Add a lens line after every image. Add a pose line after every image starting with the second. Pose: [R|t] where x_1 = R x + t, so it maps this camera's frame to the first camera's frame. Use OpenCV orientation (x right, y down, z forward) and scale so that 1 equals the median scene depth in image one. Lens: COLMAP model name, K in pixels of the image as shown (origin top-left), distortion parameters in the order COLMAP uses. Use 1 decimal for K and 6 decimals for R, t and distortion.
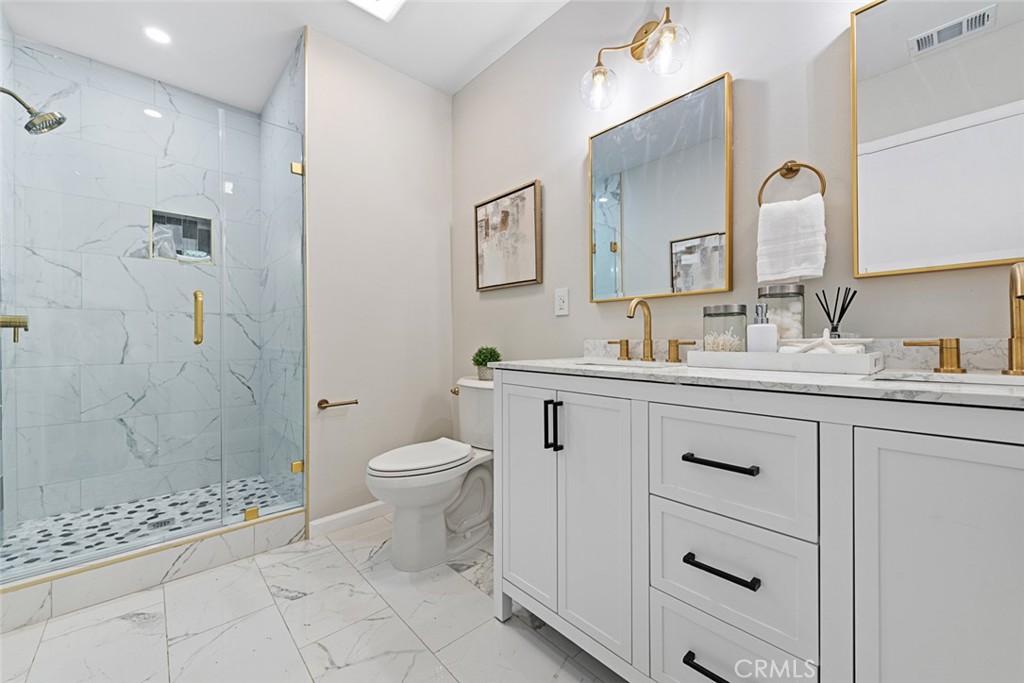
lens RADIAL K [[401.6, 0, 511.2], [0, 401.6, 341.6], [0, 0, 1]] dist [0.000333, -0.000145]
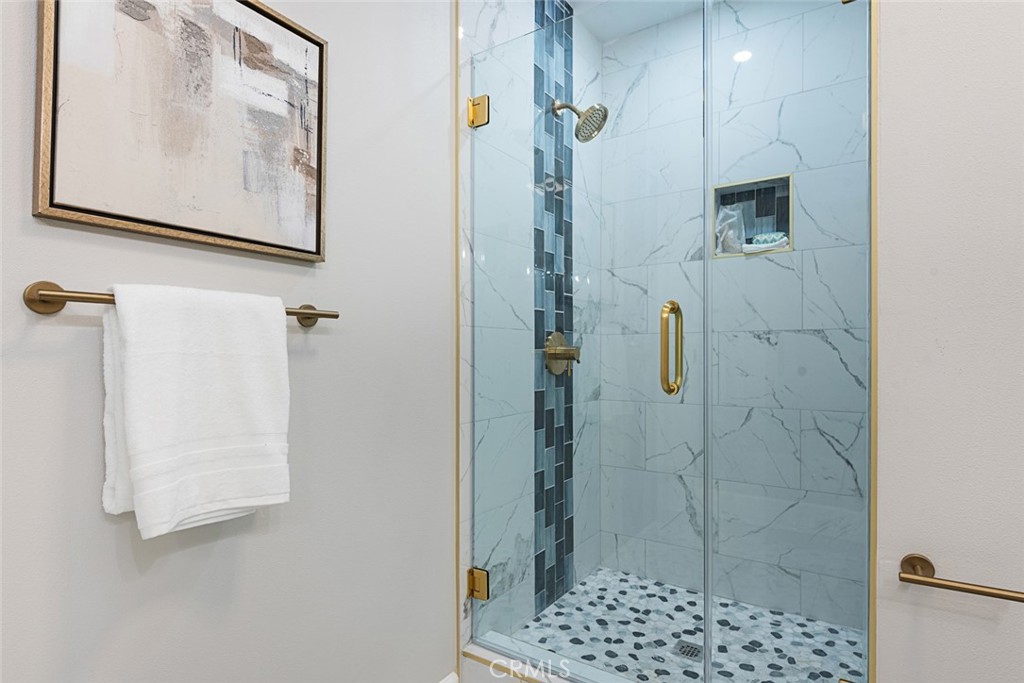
lens RADIAL K [[535.4, 0, 511.4], [0, 535.4, 352.0], [0, 0, 1]] dist [0.002498, -0.000578]
pose [[0.234842, -0.000825, -0.972033, -0.062691], [-0.003742, 0.999991, -0.001753, -0.038794], [0.972026, 0.004049, 0.234836, 0.451395]]
